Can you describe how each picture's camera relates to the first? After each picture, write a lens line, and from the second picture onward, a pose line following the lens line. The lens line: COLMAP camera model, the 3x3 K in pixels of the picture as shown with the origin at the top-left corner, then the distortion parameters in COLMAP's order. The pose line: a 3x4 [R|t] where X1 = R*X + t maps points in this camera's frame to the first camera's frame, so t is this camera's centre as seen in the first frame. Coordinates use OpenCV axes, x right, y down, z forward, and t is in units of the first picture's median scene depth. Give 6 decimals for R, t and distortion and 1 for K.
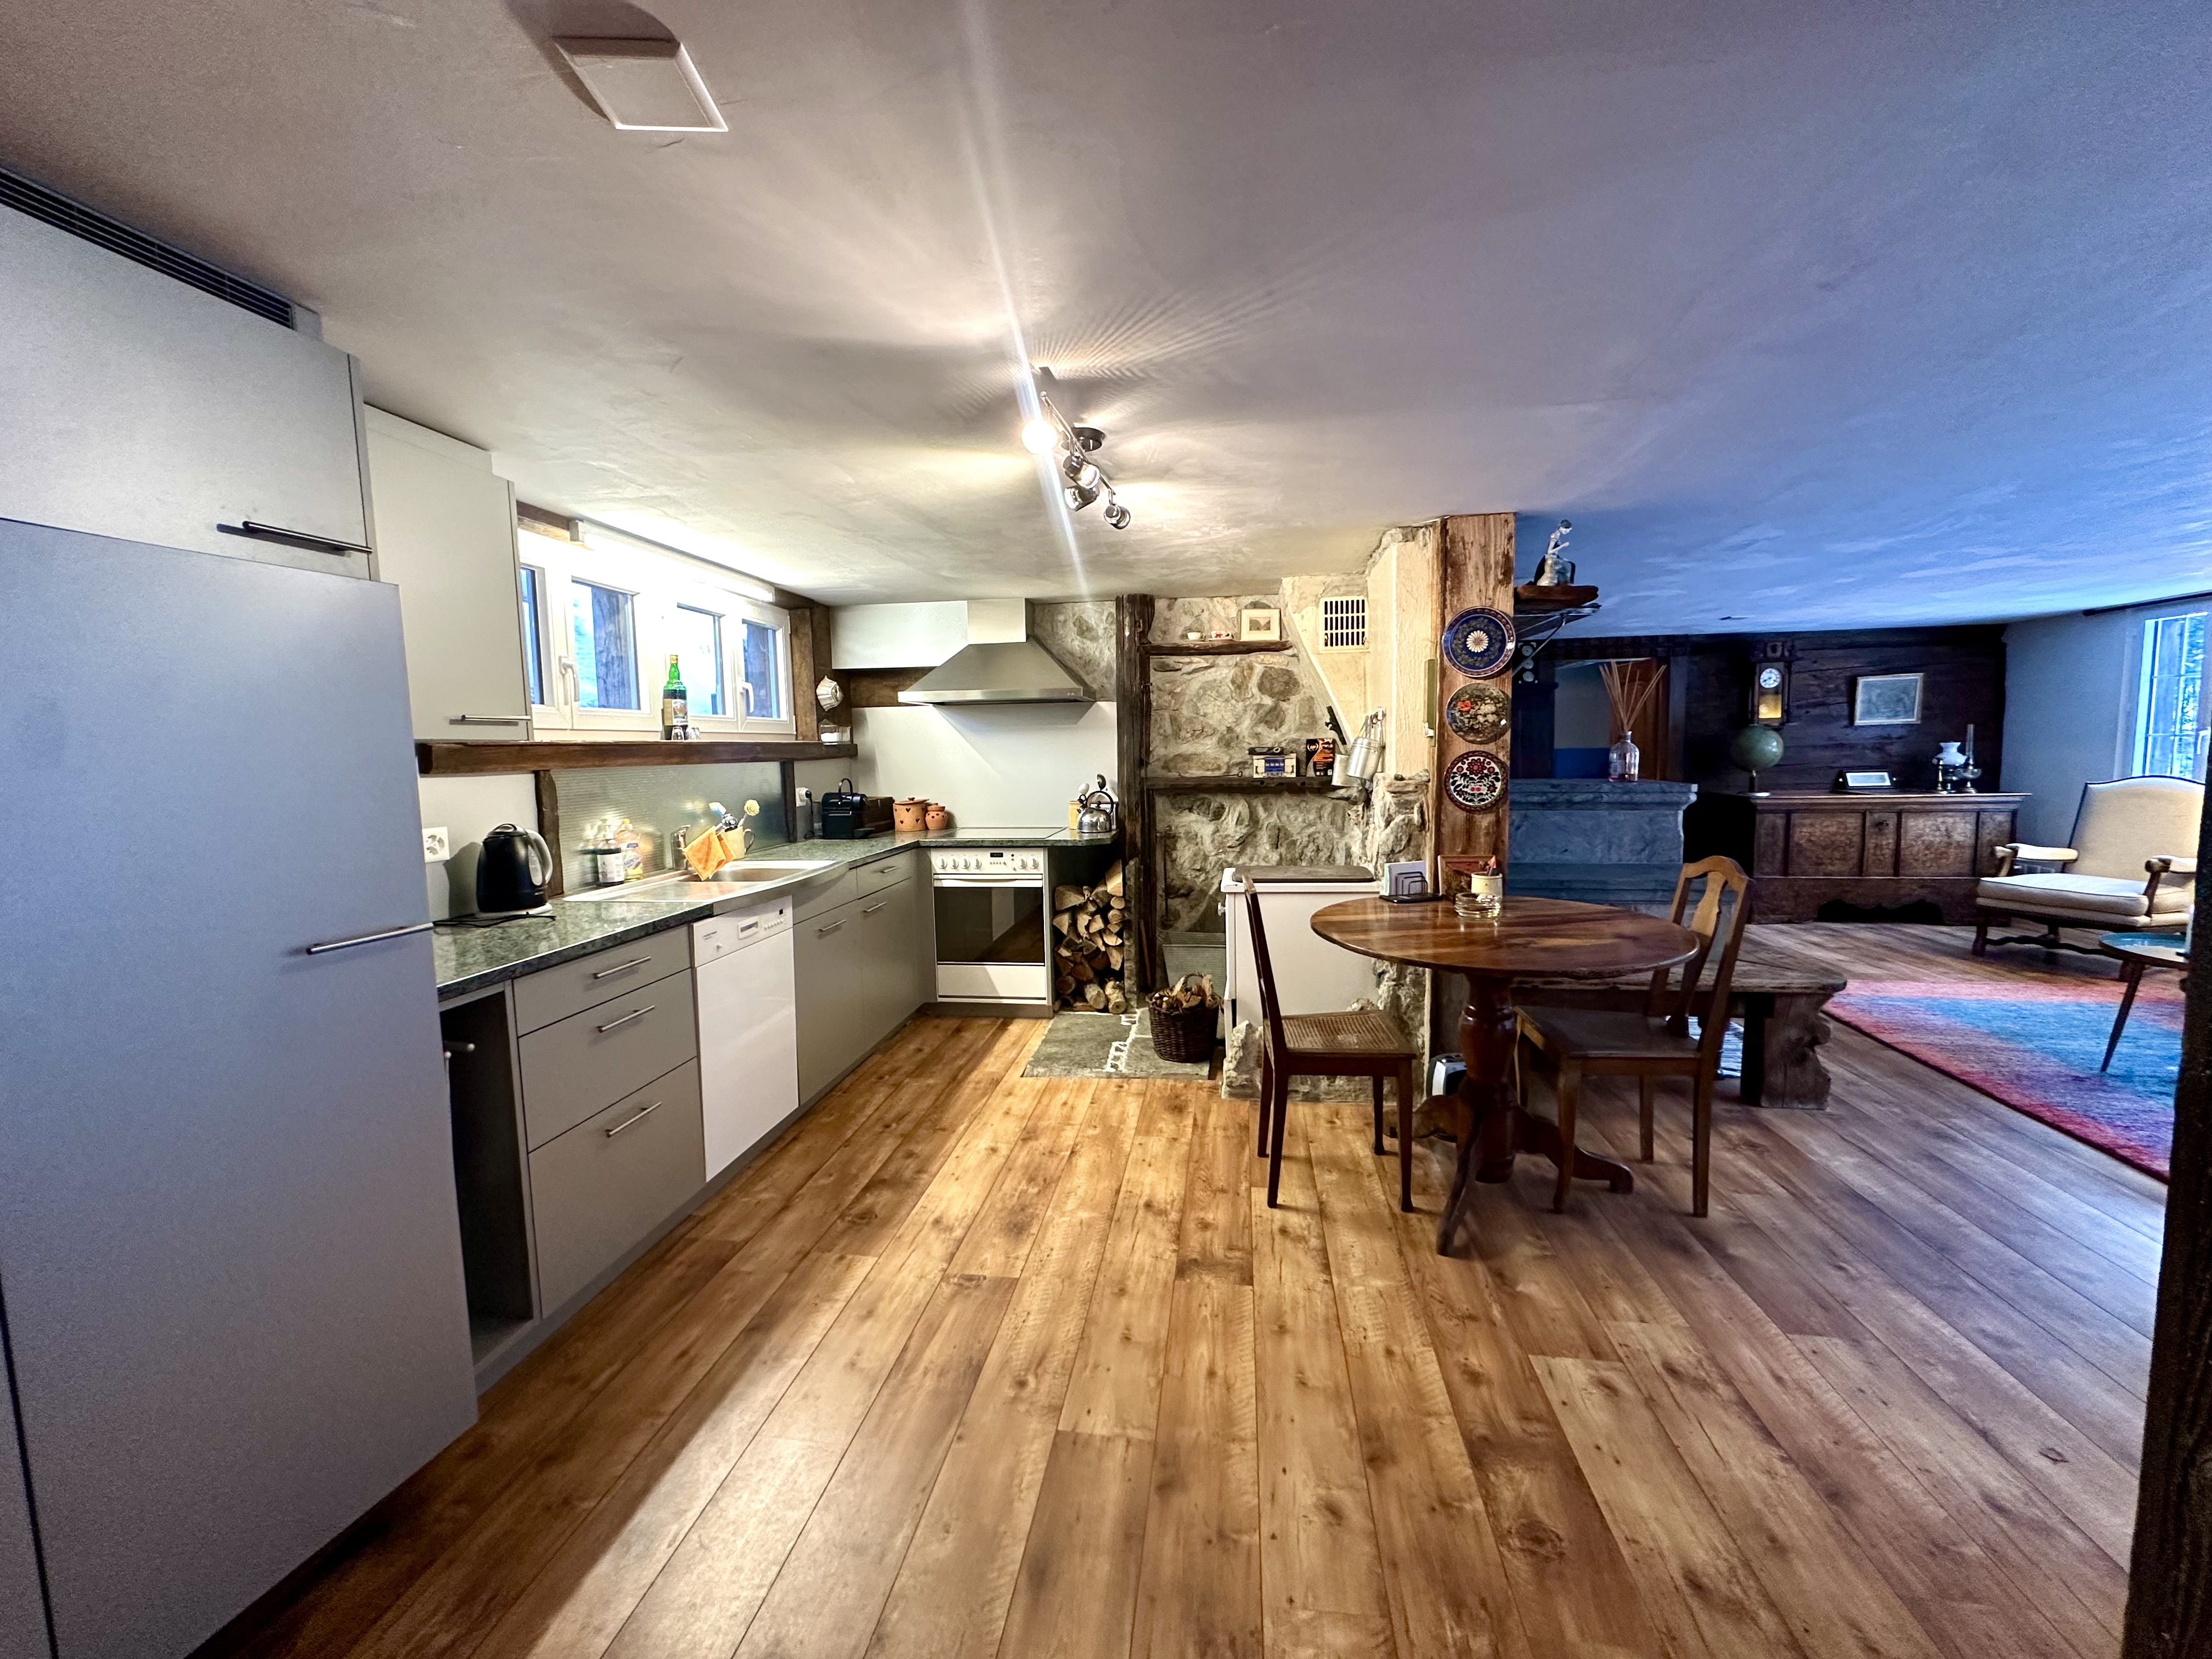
lens RADIAL K [[881.4, 0, 1108.3], [0, 881.4, 827.1], [0, 0, 1]] dist [-0.003776, 0.000988]
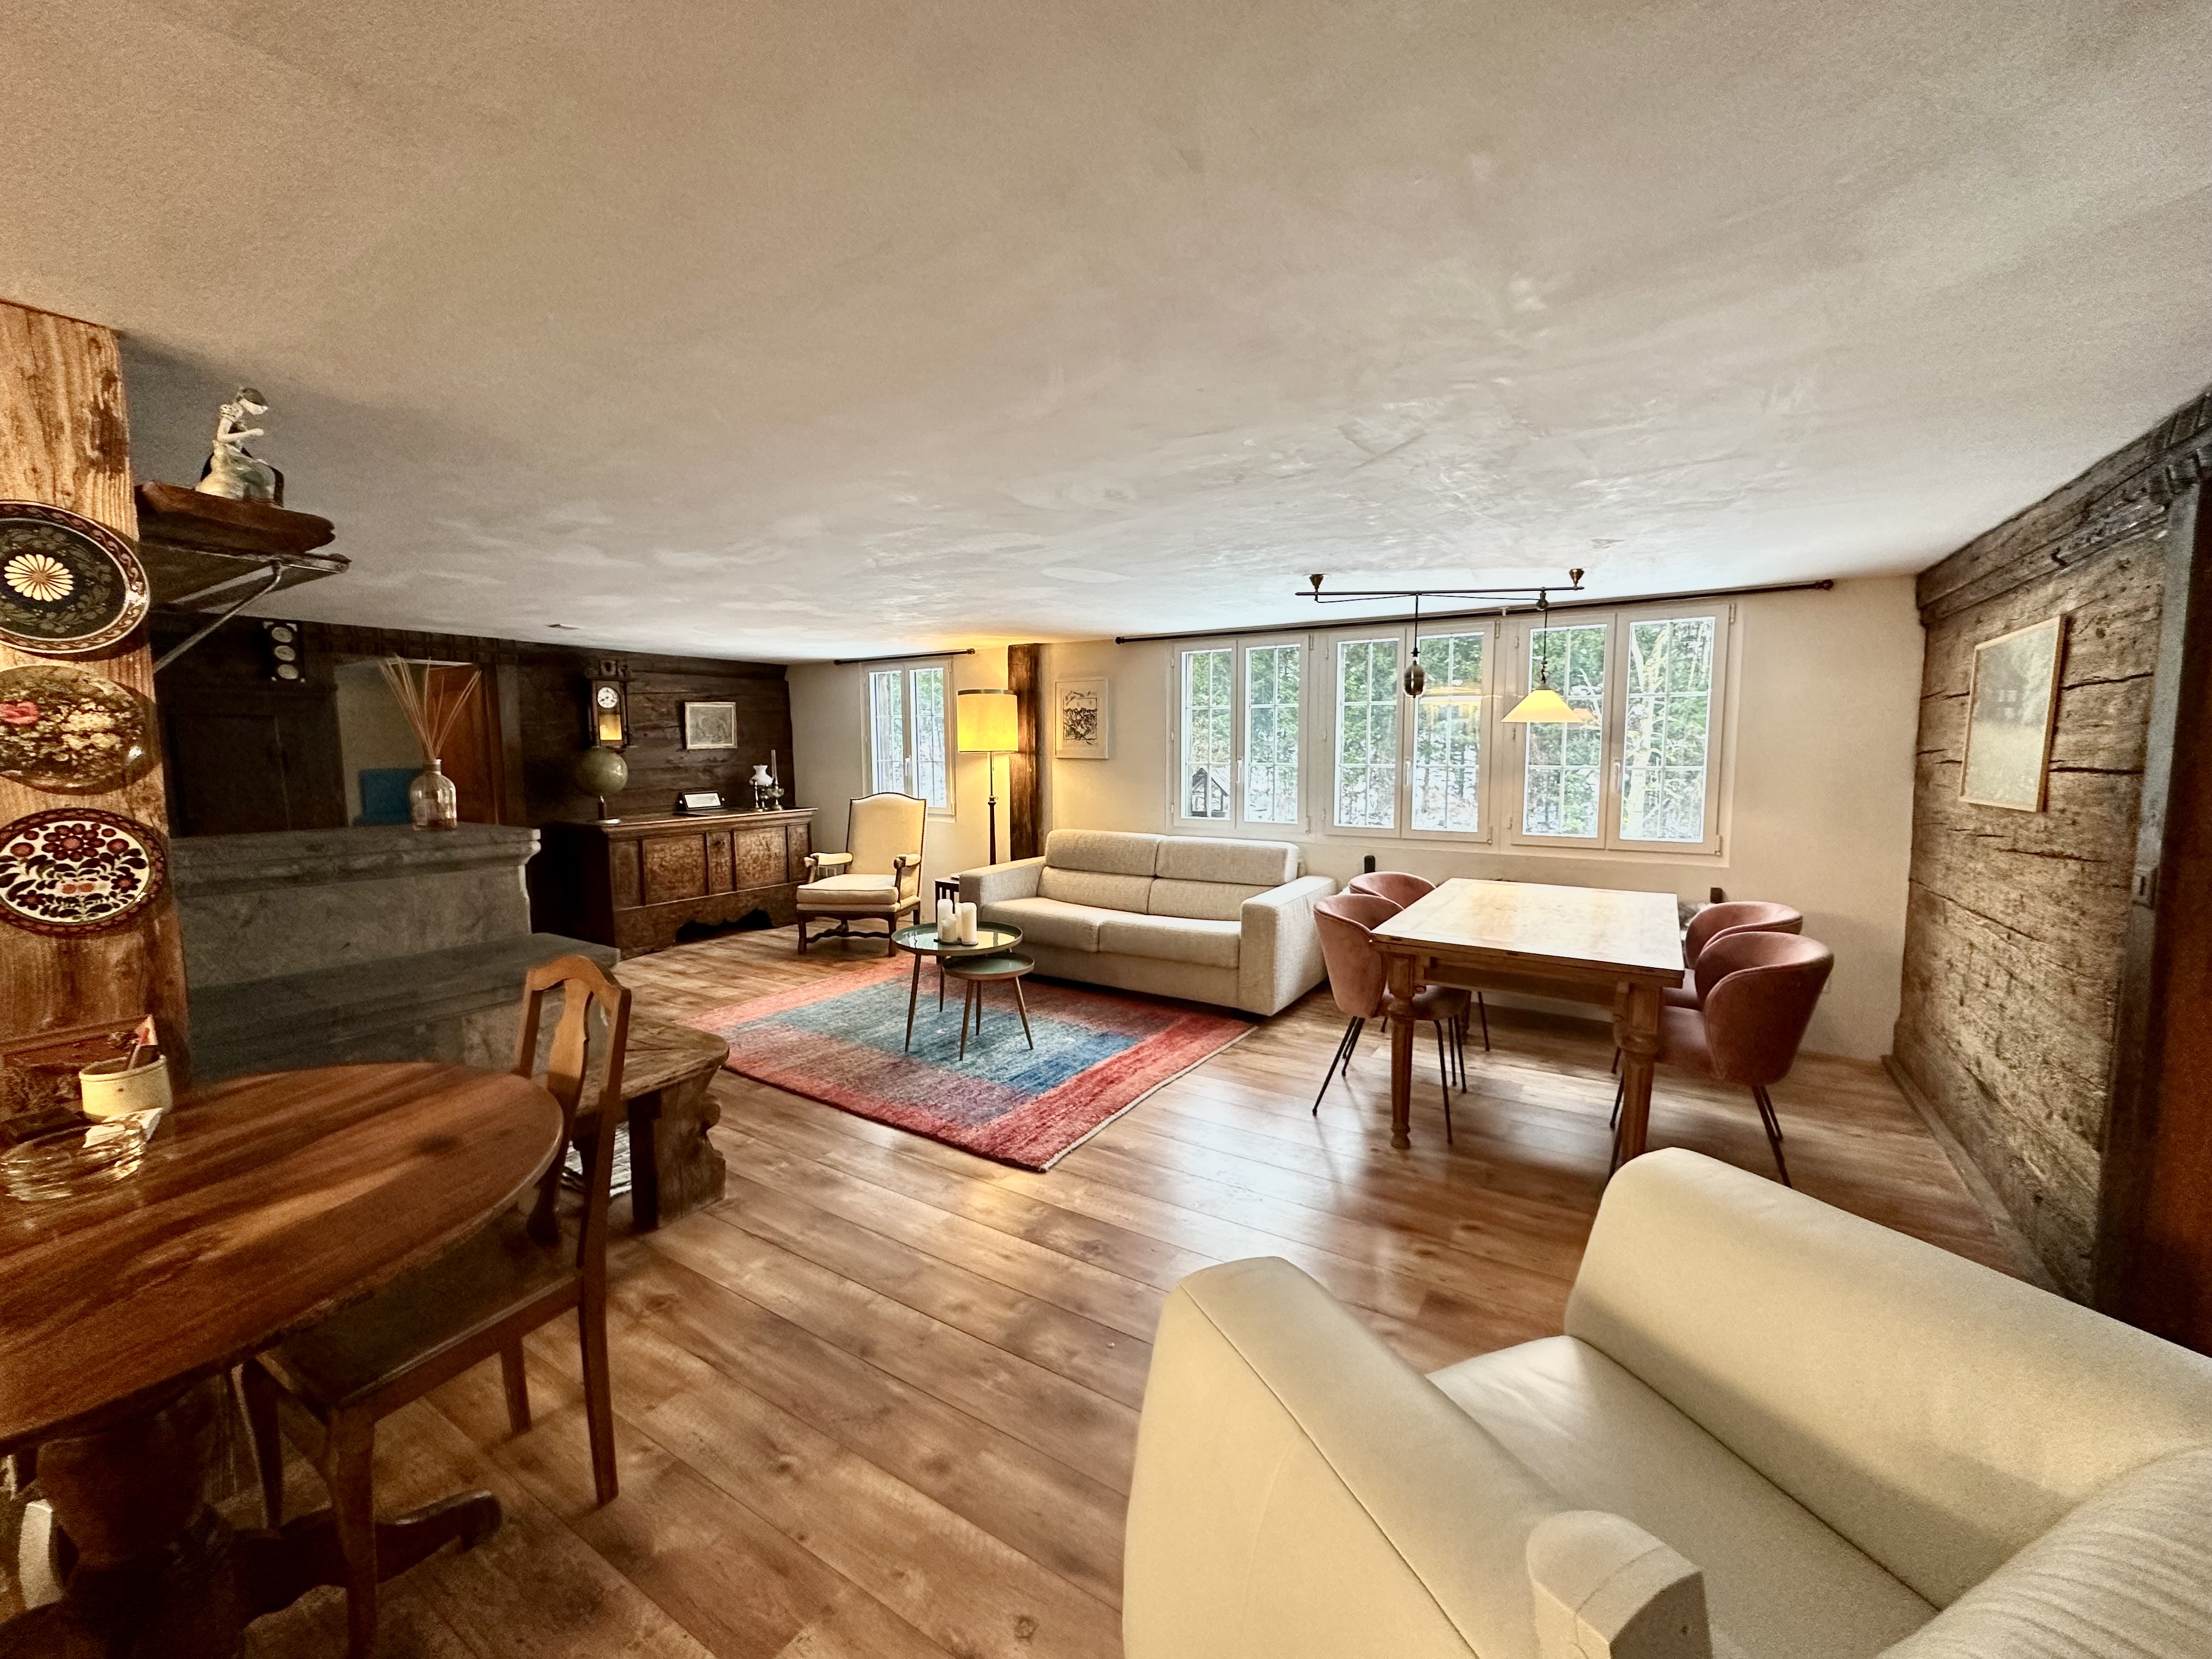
lens RADIAL K [[881.4, 0, 1110.0], [0, 881.4, 829.2], [0, 0, 1]] dist [-0.003776, 0.000988]
pose [[0.399741, -0.067858, 0.914113, 0.164266], [0.080049, 0.996030, 0.038934, -0.038882], [-0.913126, 0.057610, 0.403586, 0.232514]]
